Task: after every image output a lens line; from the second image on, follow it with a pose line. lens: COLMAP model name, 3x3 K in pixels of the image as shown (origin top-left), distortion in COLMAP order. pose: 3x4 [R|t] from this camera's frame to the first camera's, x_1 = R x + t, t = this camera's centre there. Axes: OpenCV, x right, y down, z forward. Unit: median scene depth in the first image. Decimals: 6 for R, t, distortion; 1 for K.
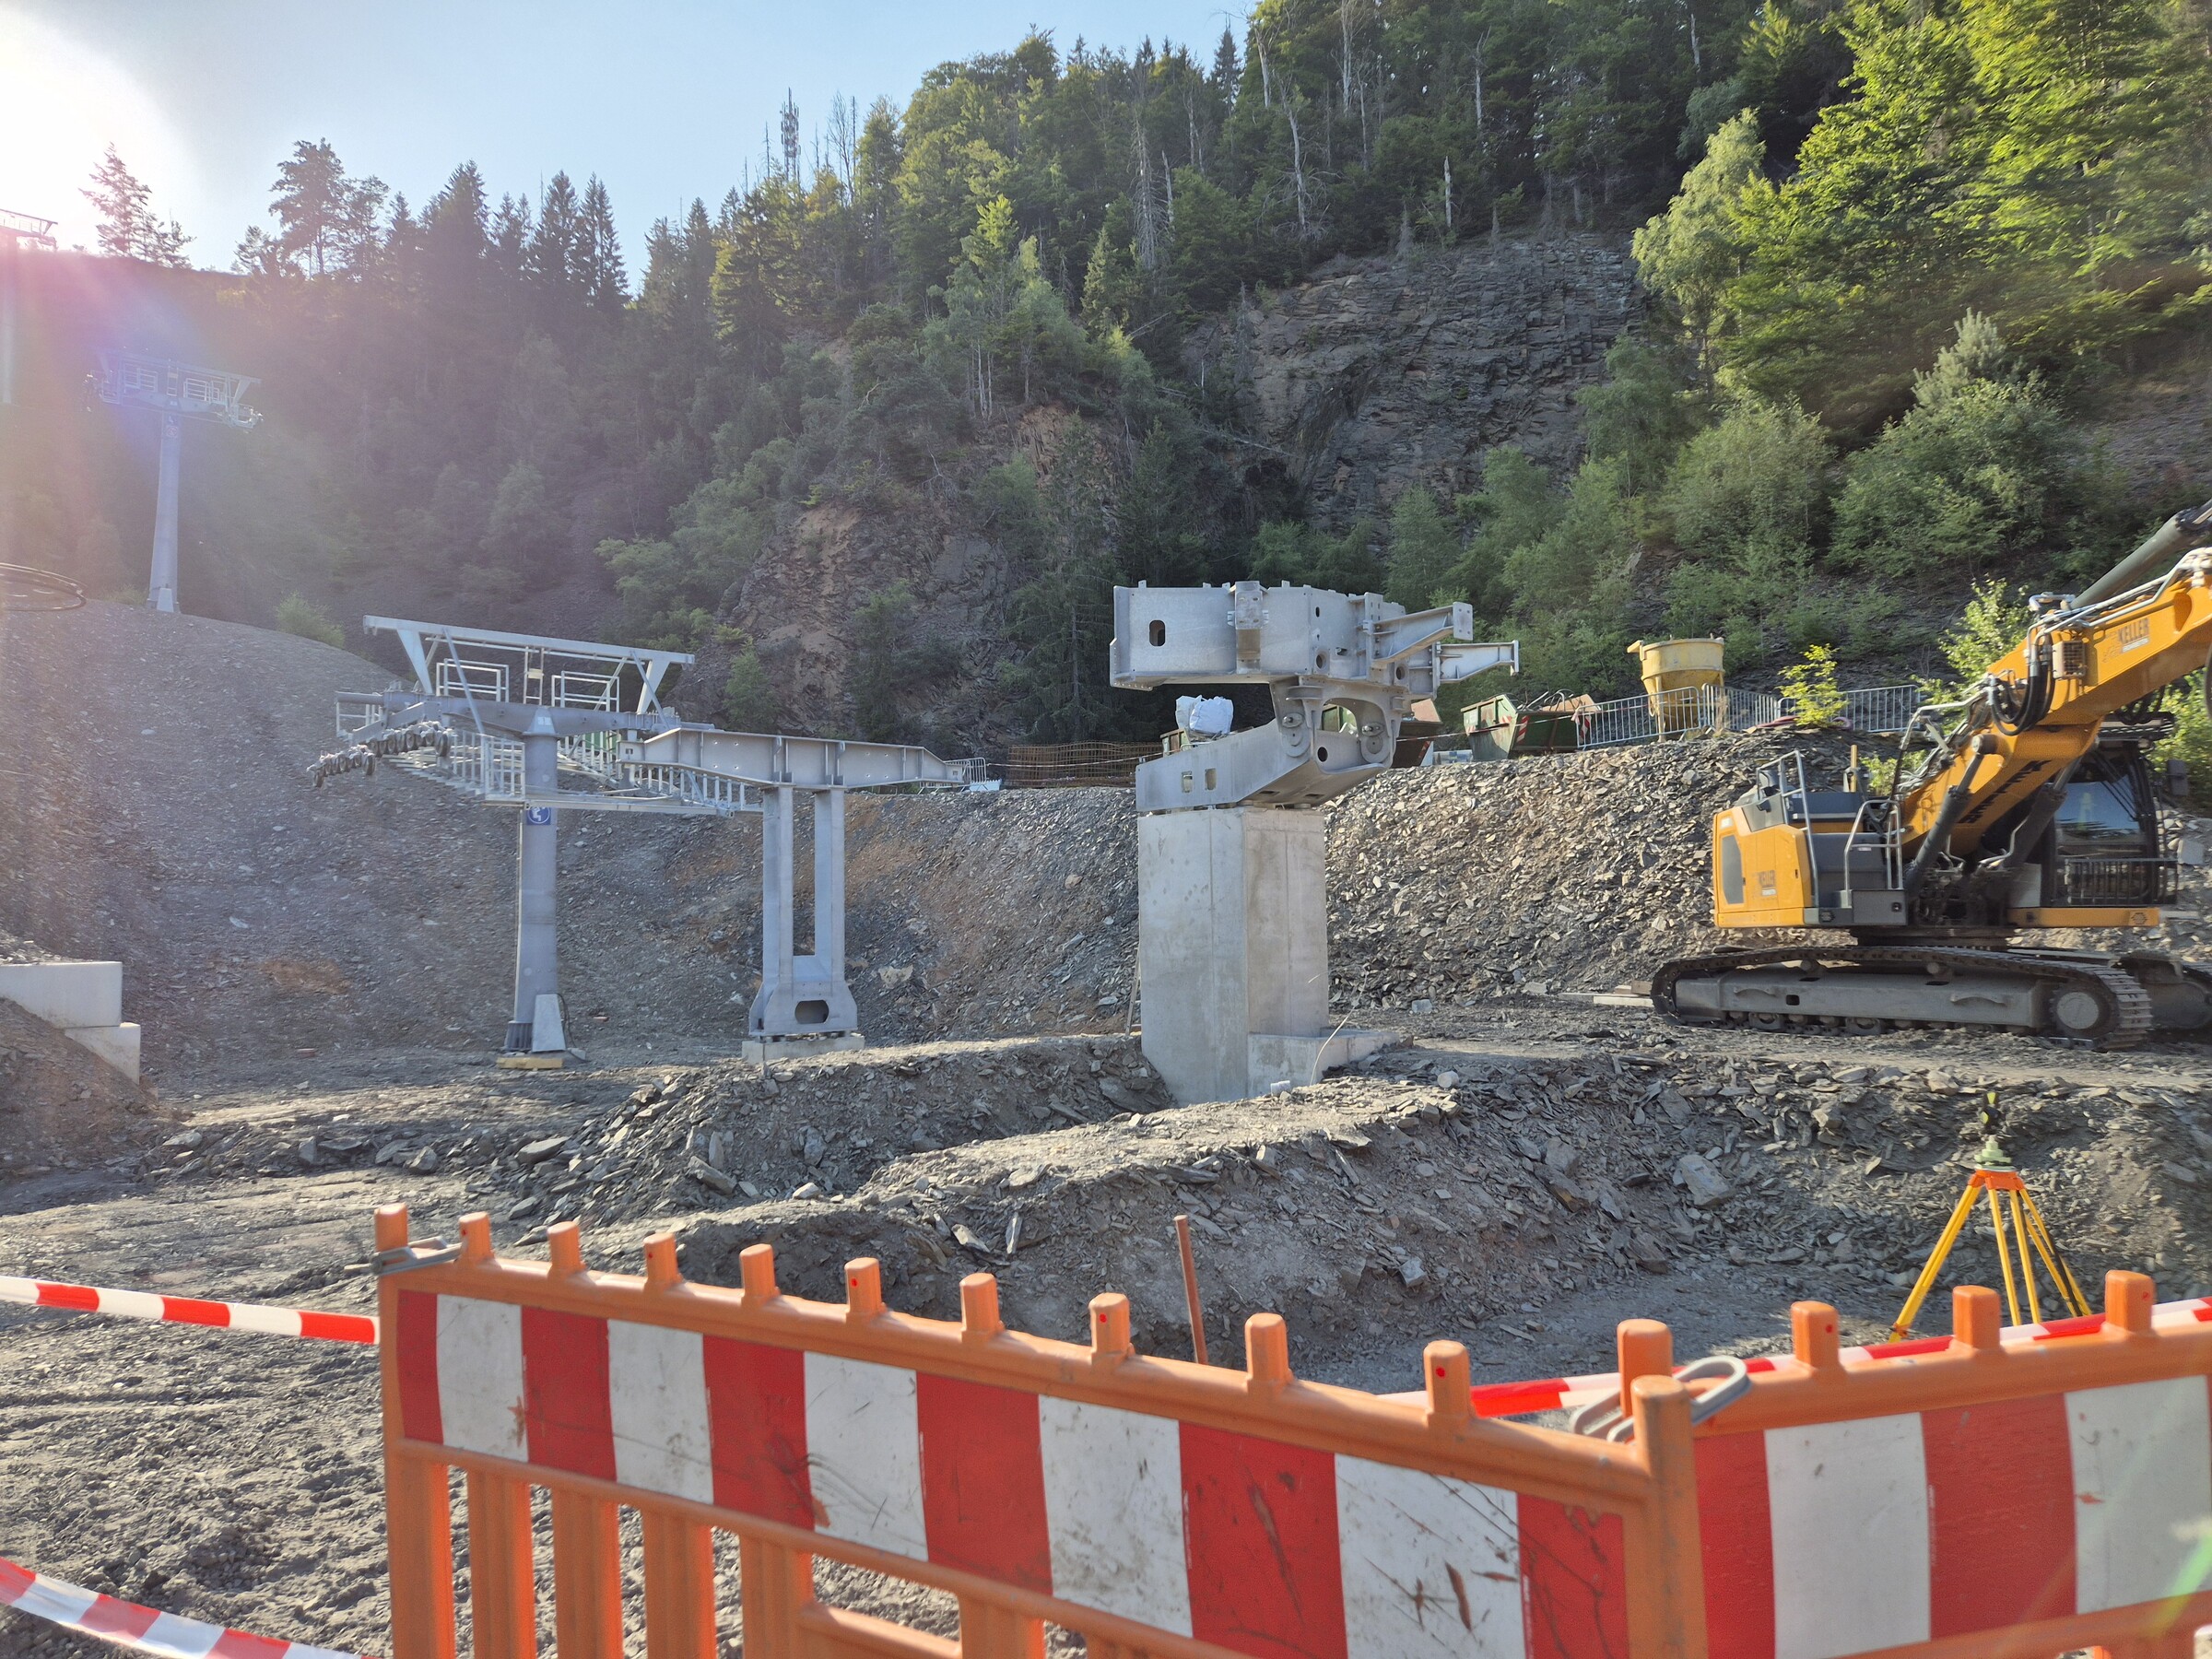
lens RADIAL K [[1455.4, 0, 1116.5], [0, 1455.4, 835.2], [0, 0, 1]] dist [0.072222, -0.046744]
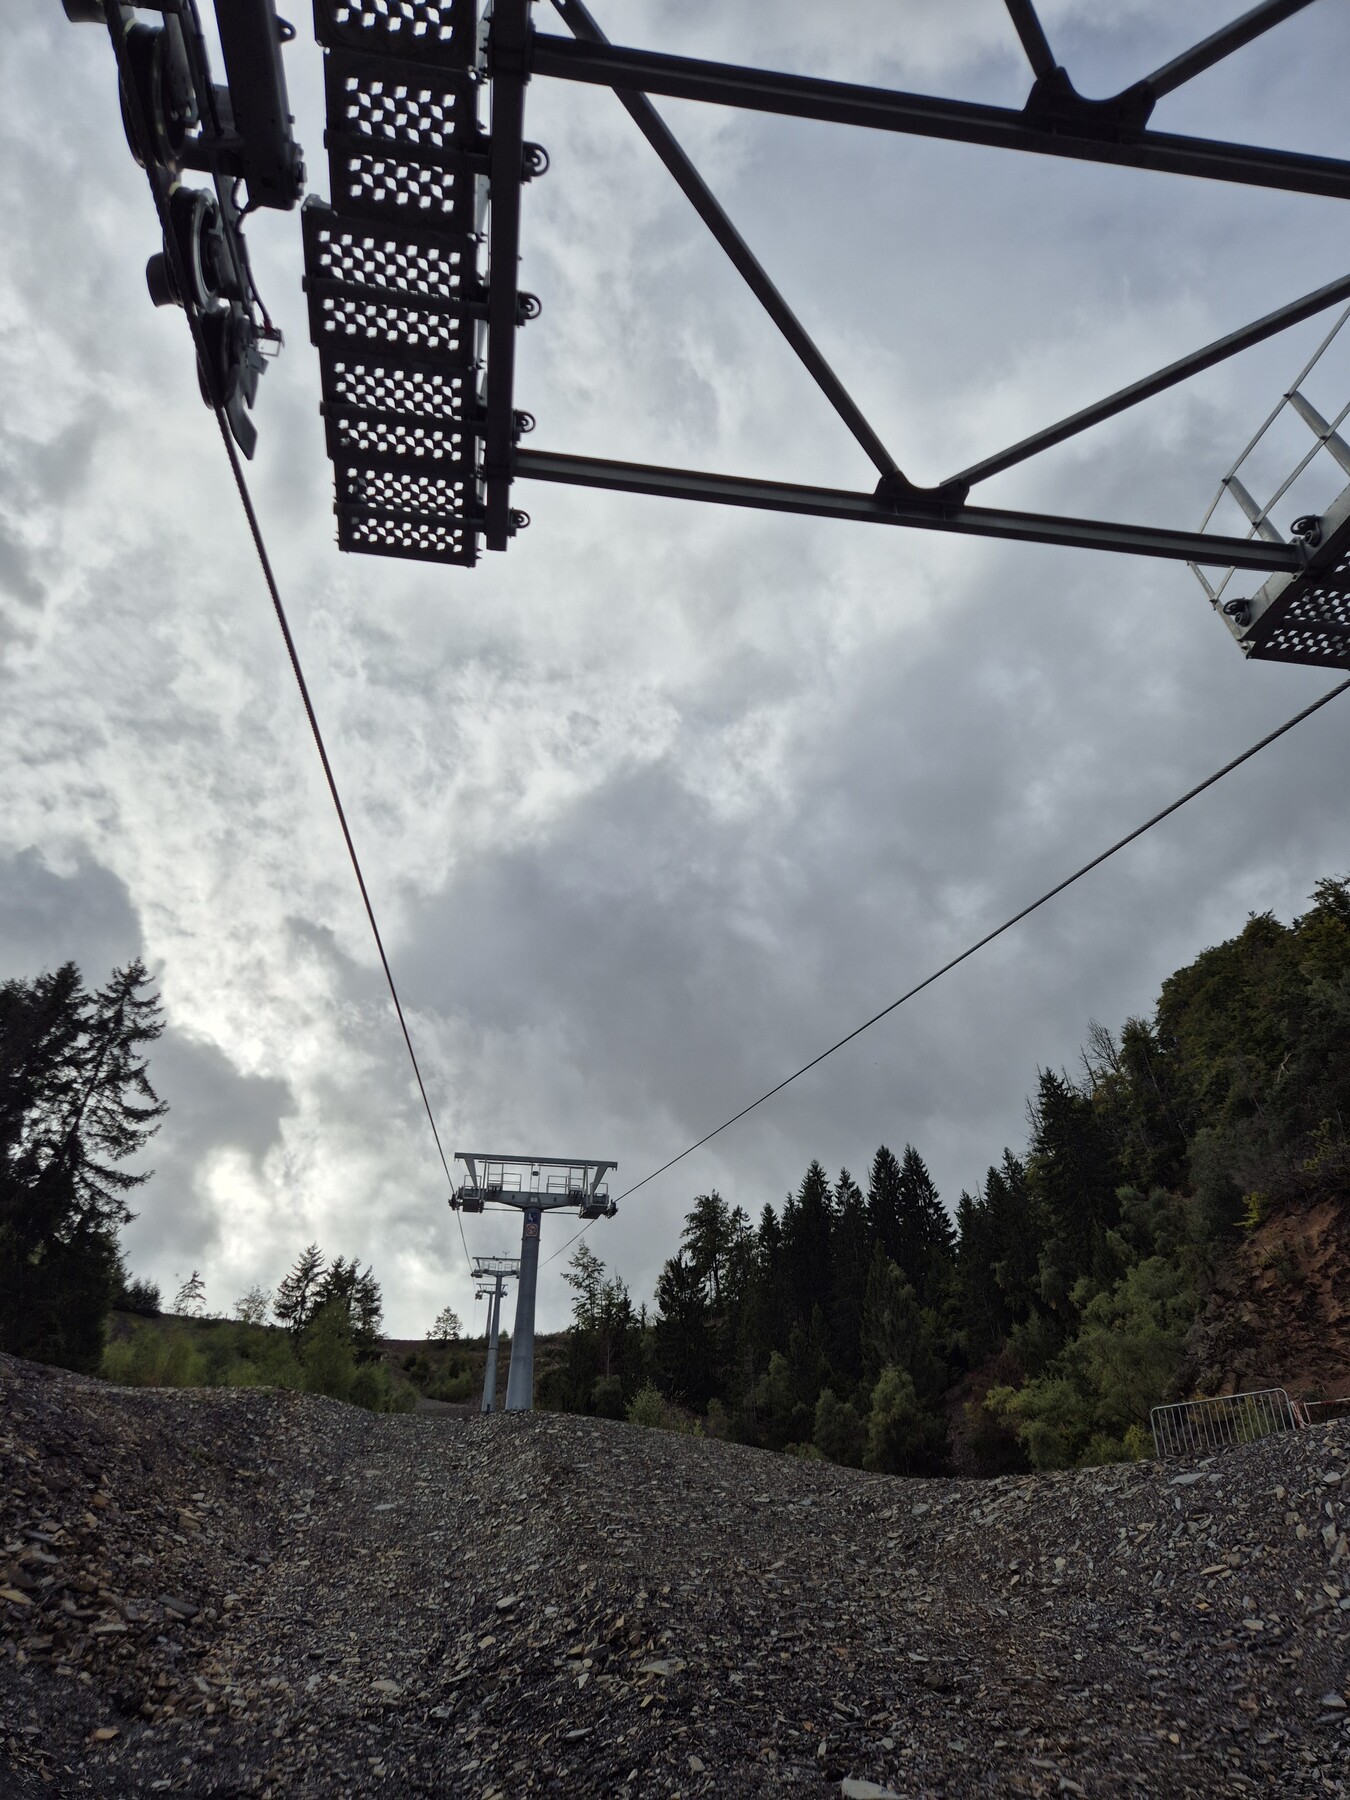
lens RADIAL K [[1184.3, 0, 680.4], [0, 1184.3, 890.7], [0, 0, 1]] dist [0.072222, -0.046744]
pose [[0.852683, -0.368180, -0.370641, -0.126039], [0.041844, 0.755311, -0.654030, 0.026253], [0.520750, 0.542171, 0.659447, 0.265246]]
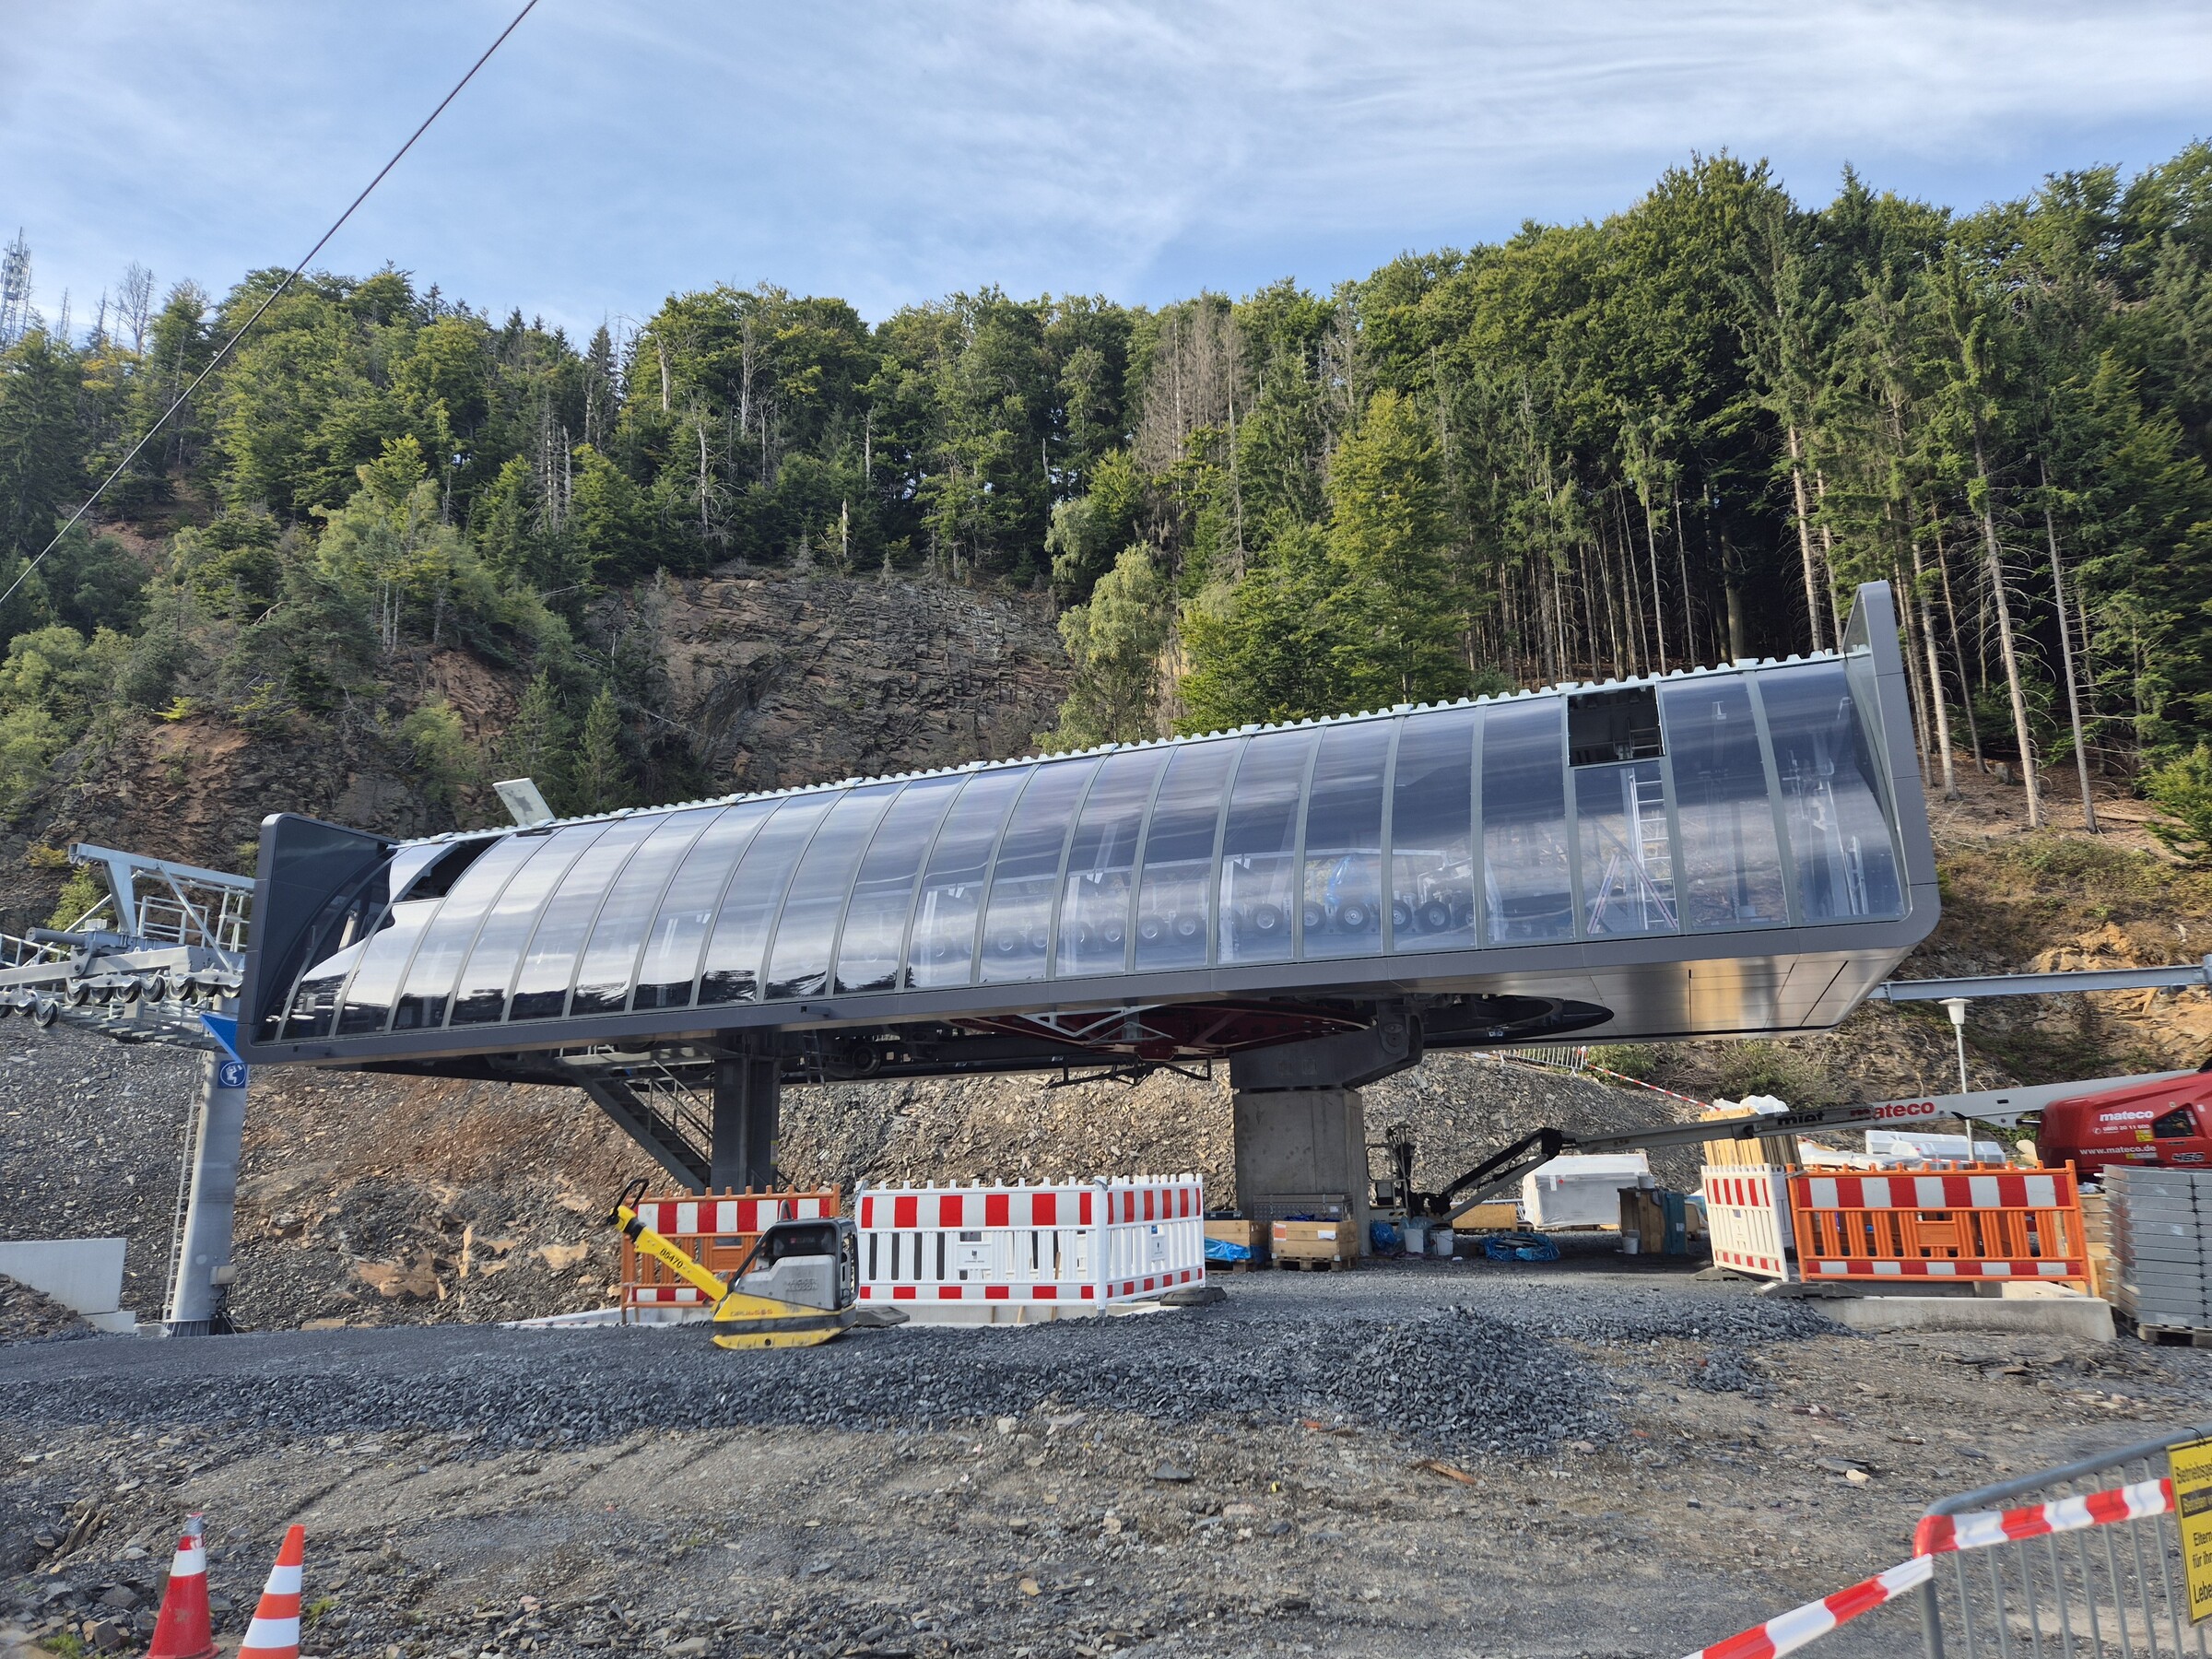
lens RADIAL K [[1455.4, 0, 1116.5], [0, 1455.4, 835.2], [0, 0, 1]] dist [0.072222, -0.046744]
pose [[0.873468, 0.107176, 0.474939, -0.098574], [-0.016403, 0.981395, -0.191298, 0.001759], [-0.486605, 0.159302, 0.858975, -0.016010]]
